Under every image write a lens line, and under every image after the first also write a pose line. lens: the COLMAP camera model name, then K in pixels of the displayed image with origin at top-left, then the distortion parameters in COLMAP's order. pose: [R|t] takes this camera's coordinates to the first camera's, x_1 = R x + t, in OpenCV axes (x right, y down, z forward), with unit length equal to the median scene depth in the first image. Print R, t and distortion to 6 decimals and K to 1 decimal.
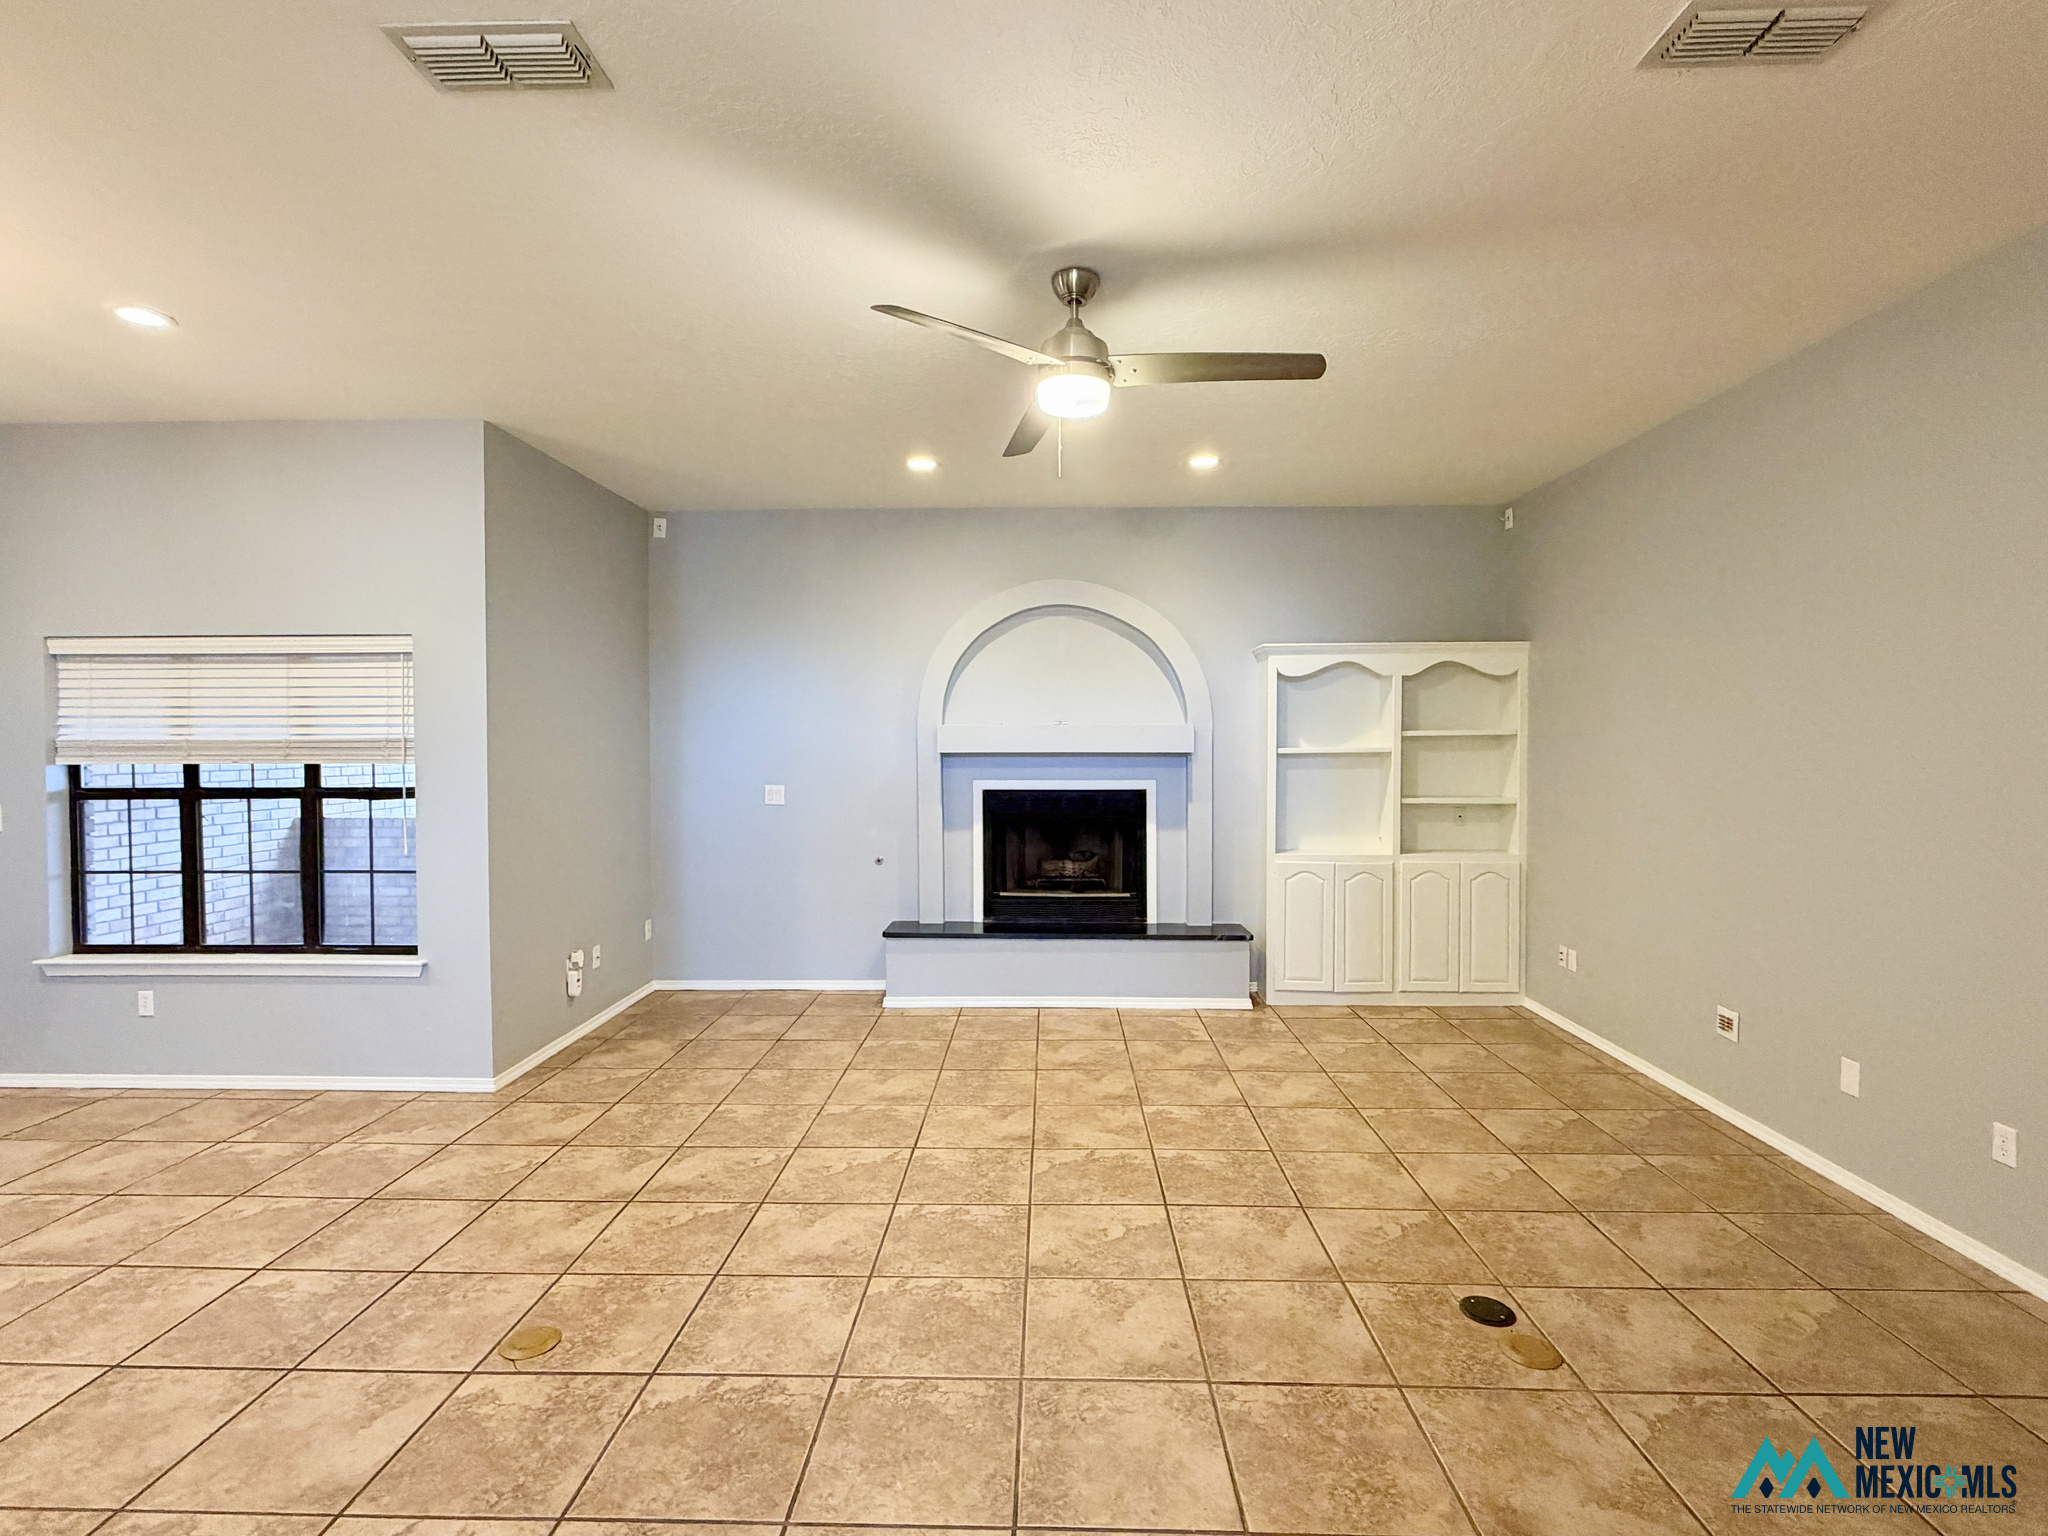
lens RADIAL K [[983.3, 0, 1024.5], [0, 983.3, 769.5], [0, 0, 1]] dist [0.002074, -0.001383]
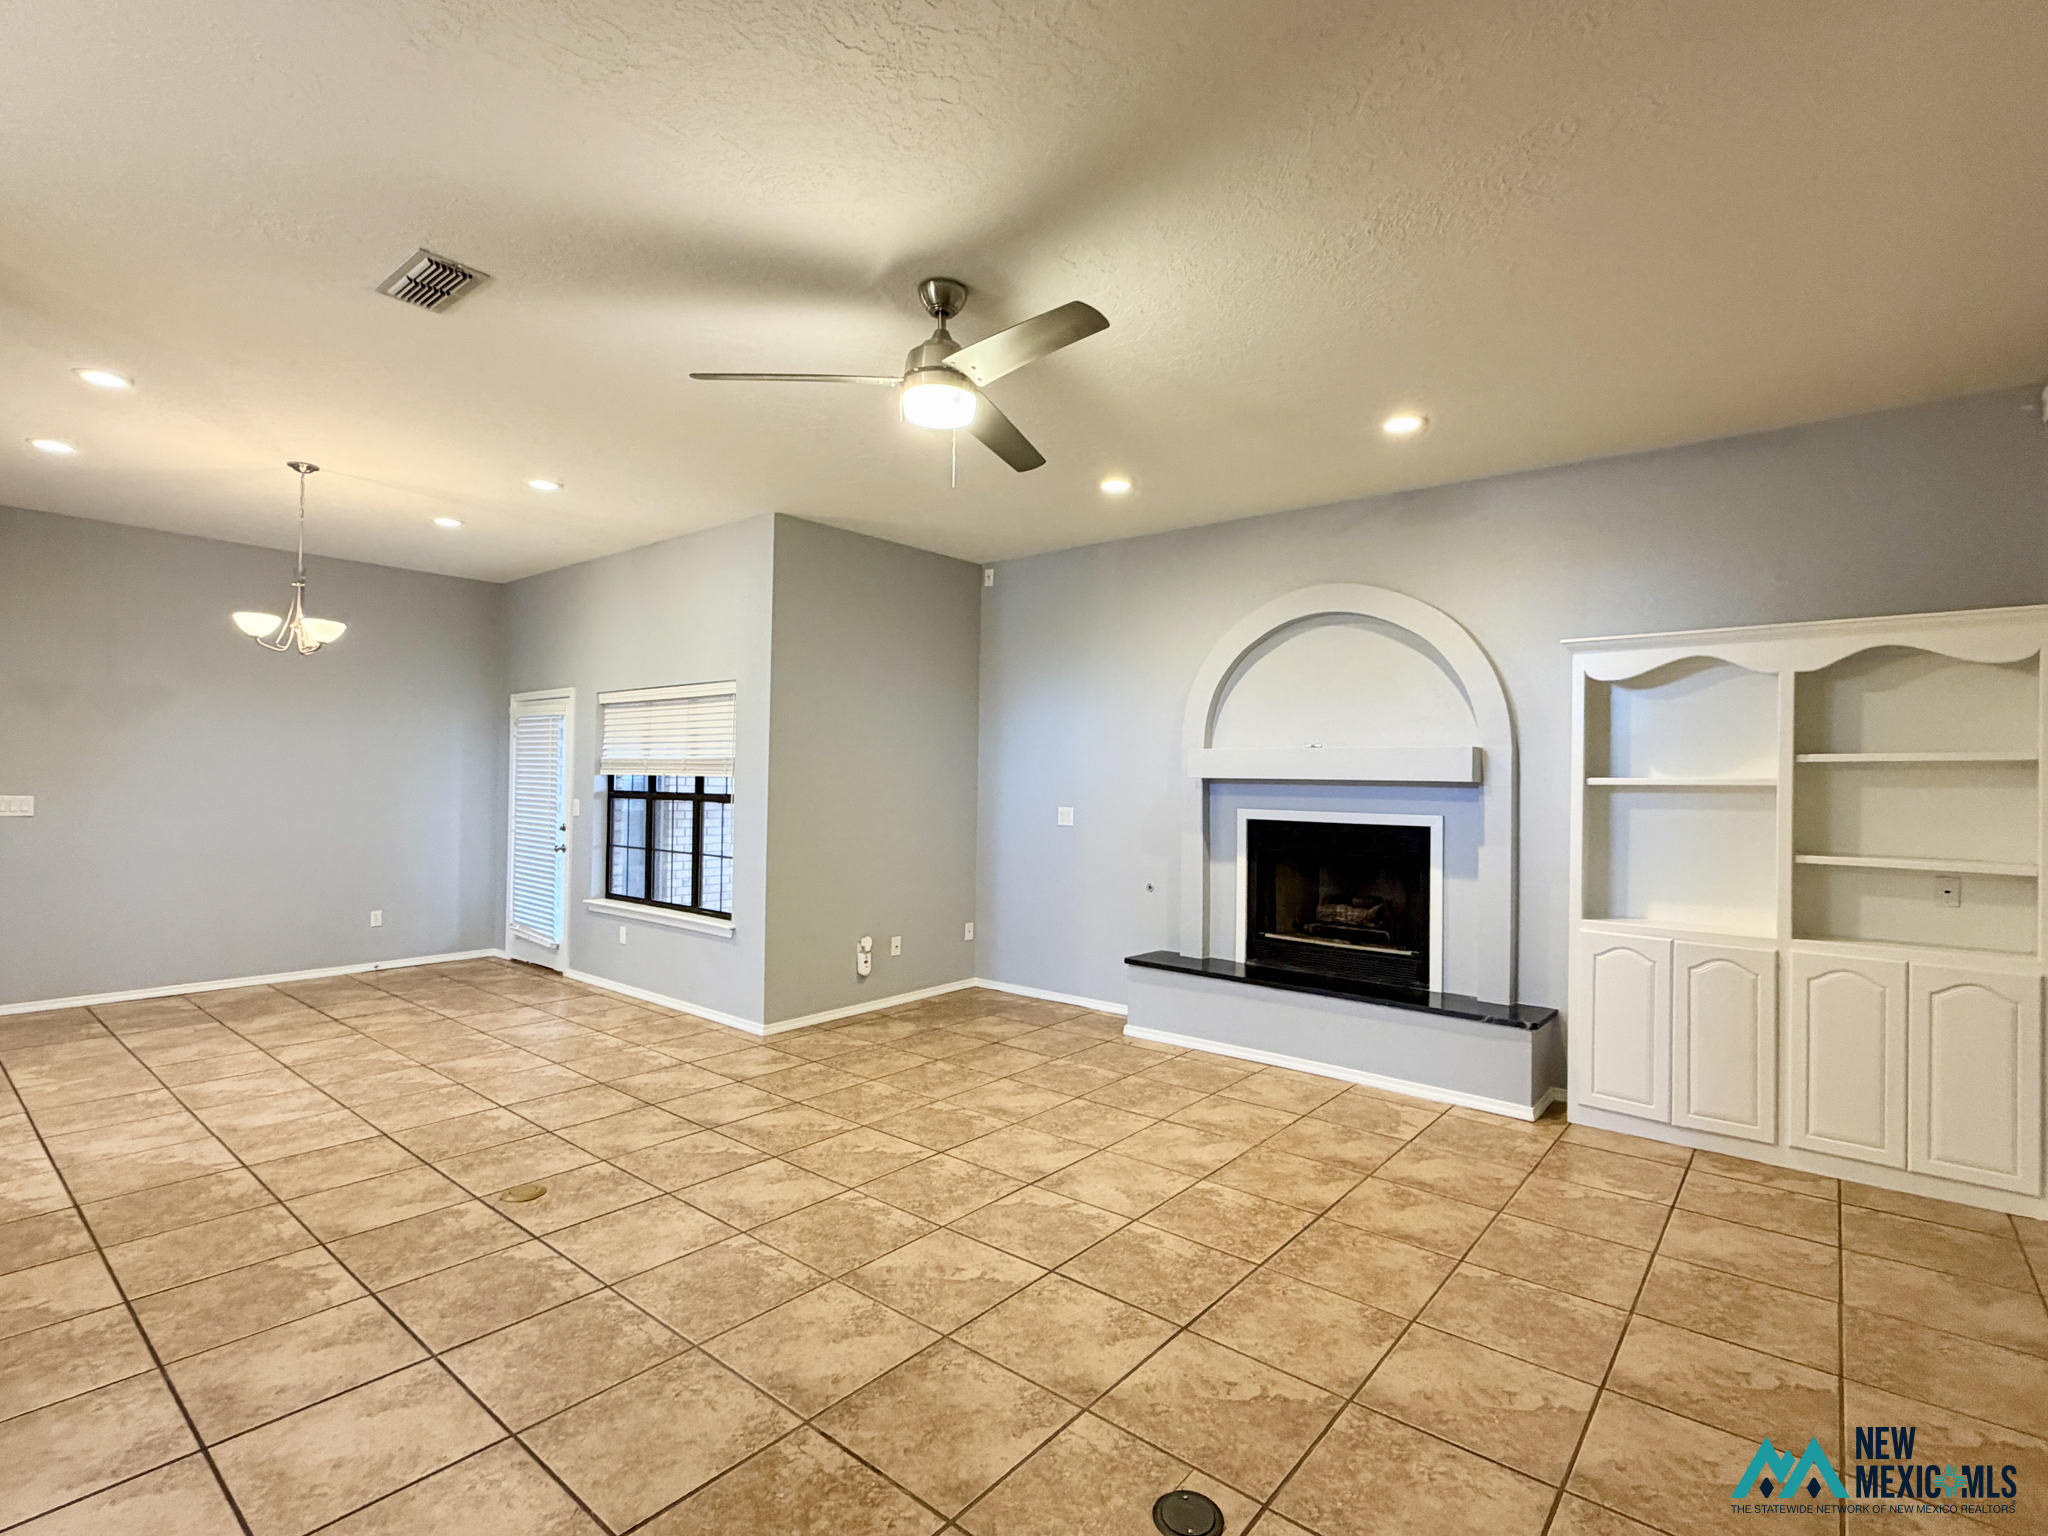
lens RADIAL K [[983.3, 0, 1022.0], [0, 983.3, 767.5], [0, 0, 1]] dist [0.002074, -0.001383]
pose [[0.785622, 0.006747, -0.618670, 0.499465], [-0.032814, 0.998988, -0.030774, 0.010013], [0.617836, 0.044478, 0.785048, 0.193395]]
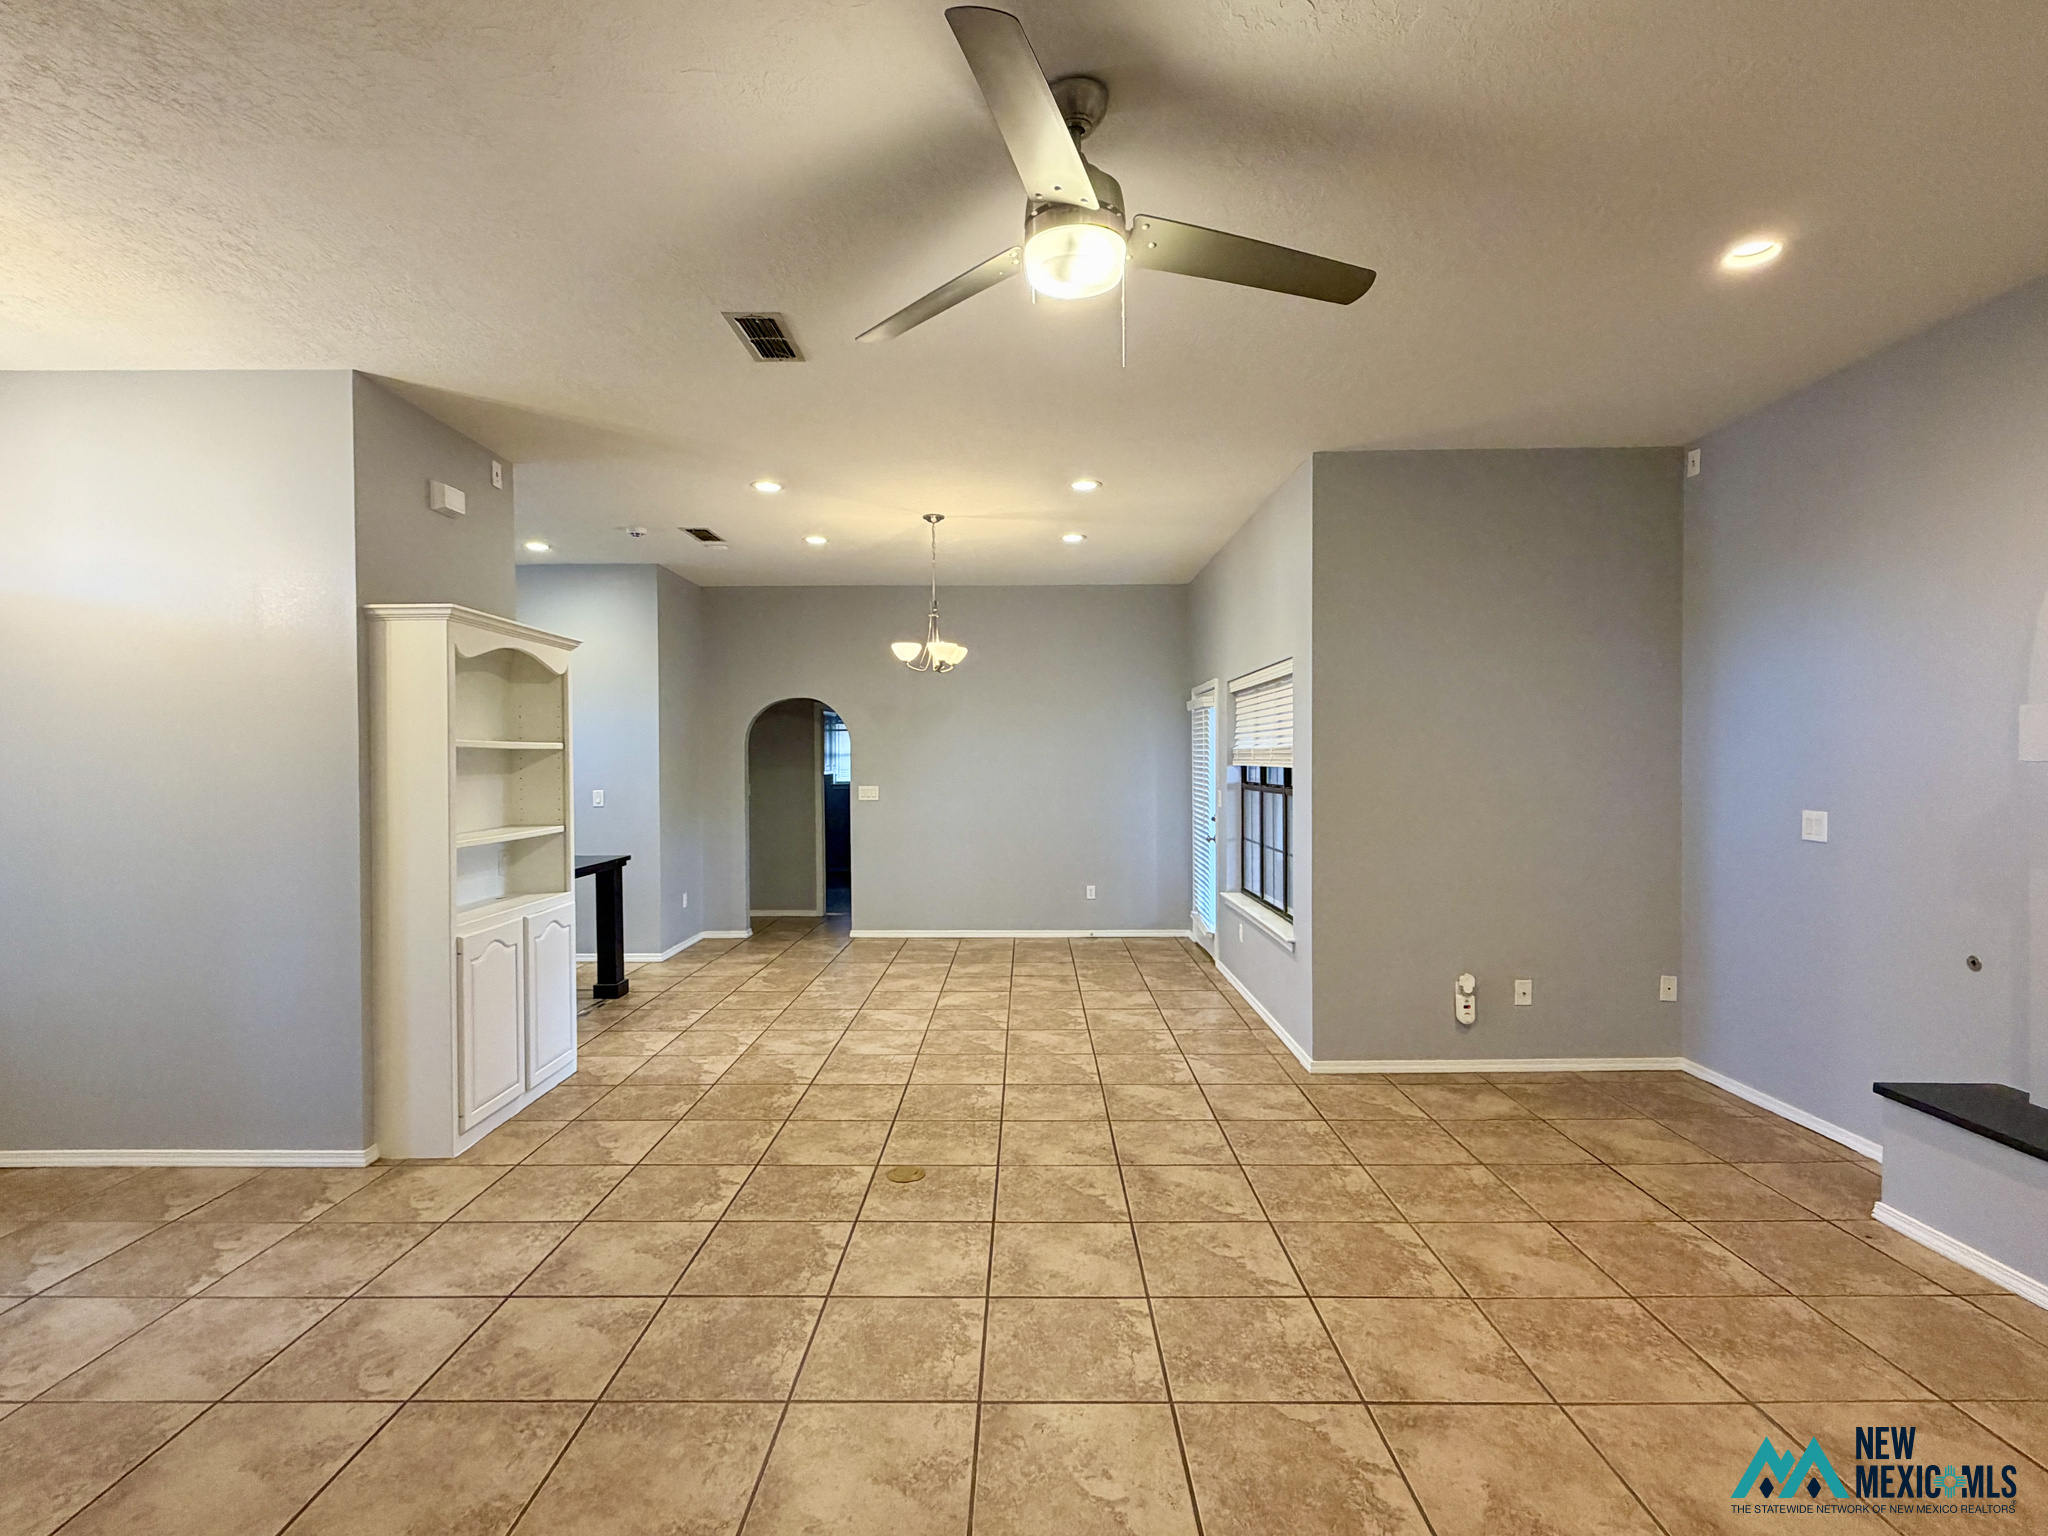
lens RADIAL K [[983.3, 0, 1019.2], [0, 983.3, 765.8], [0, 0, 1]] dist [0.002074, -0.001383]
pose [[0.017052, 0.010689, -0.999797, 0.523311], [-0.020989, 0.999726, 0.010330, -0.012987], [0.999634, 0.020808, 0.017272, 0.647812]]
